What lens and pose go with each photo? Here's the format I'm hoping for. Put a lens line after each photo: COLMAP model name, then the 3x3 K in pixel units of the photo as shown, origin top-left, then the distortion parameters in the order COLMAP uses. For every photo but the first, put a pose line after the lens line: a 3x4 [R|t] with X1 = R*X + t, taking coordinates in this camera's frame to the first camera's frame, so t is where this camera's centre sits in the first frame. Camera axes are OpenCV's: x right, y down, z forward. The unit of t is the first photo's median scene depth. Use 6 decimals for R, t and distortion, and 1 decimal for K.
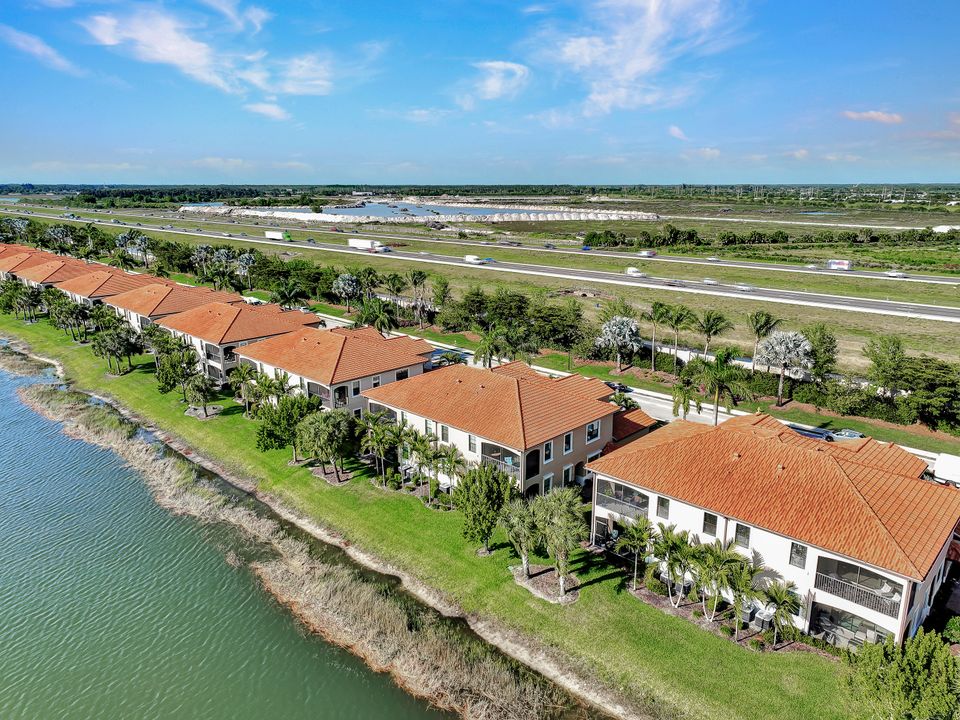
lens RADIAL K [[669.3, 0, 480.0], [0, 669.3, 360.0], [0, 0, 1]] dist [0.004628, 0.000729]
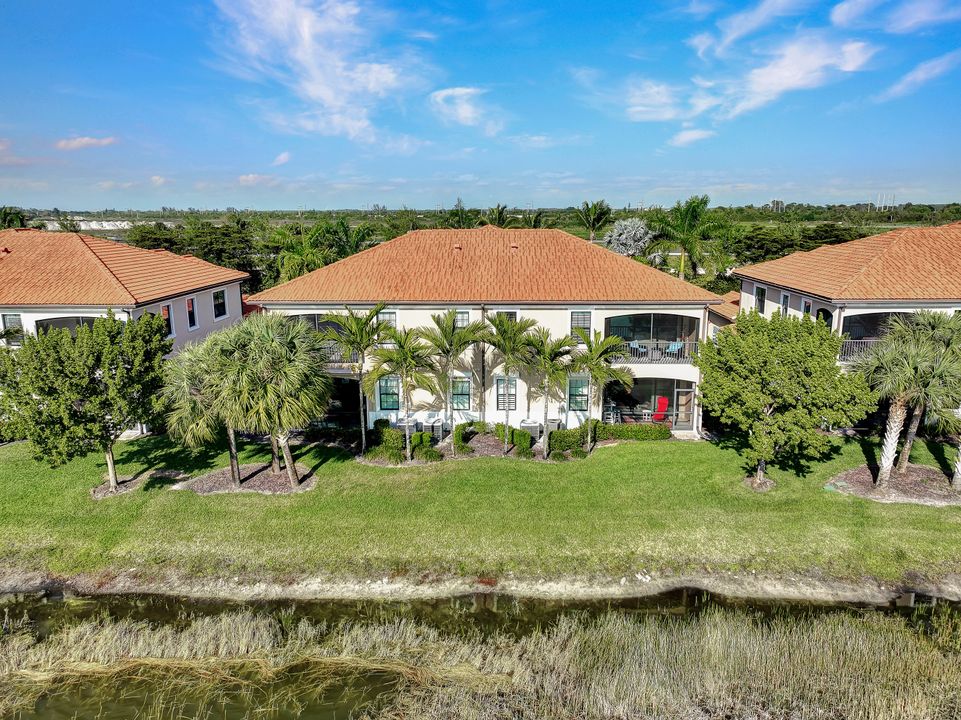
lens RADIAL K [[646.7, 0, 495.6], [0, 646.7, 360.0], [0, 0, 1]] dist [-0.000596, 0.000047]
pose [[0.742750, -0.149669, 0.652627, -0.435234], [0.172453, 0.984575, 0.029528, 0.130317], [-0.646979, 0.090616, 0.757104, 0.684299]]
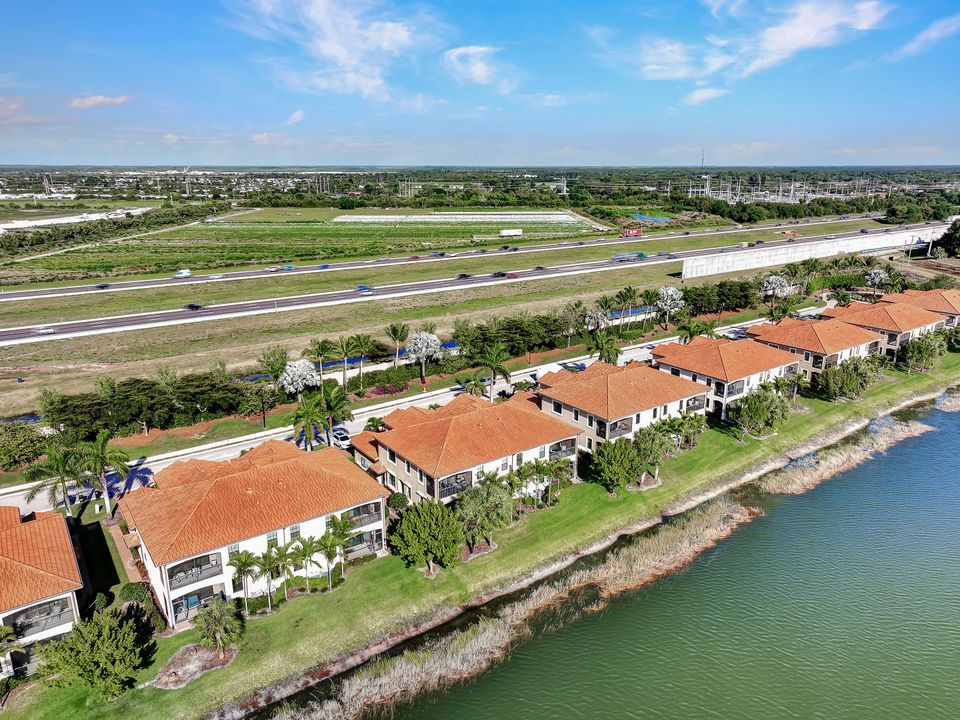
lens RADIAL K [[669.3, 0, 480.0], [0, 669.3, 360.0], [0, 0, 1]] dist [0.004628, 0.000729]
pose [[0.180547, -0.275799, 0.944107, -1.361795], [0.247538, 0.941726, 0.227765, -0.424010], [-0.951907, 0.192580, 0.238297, 0.798442]]
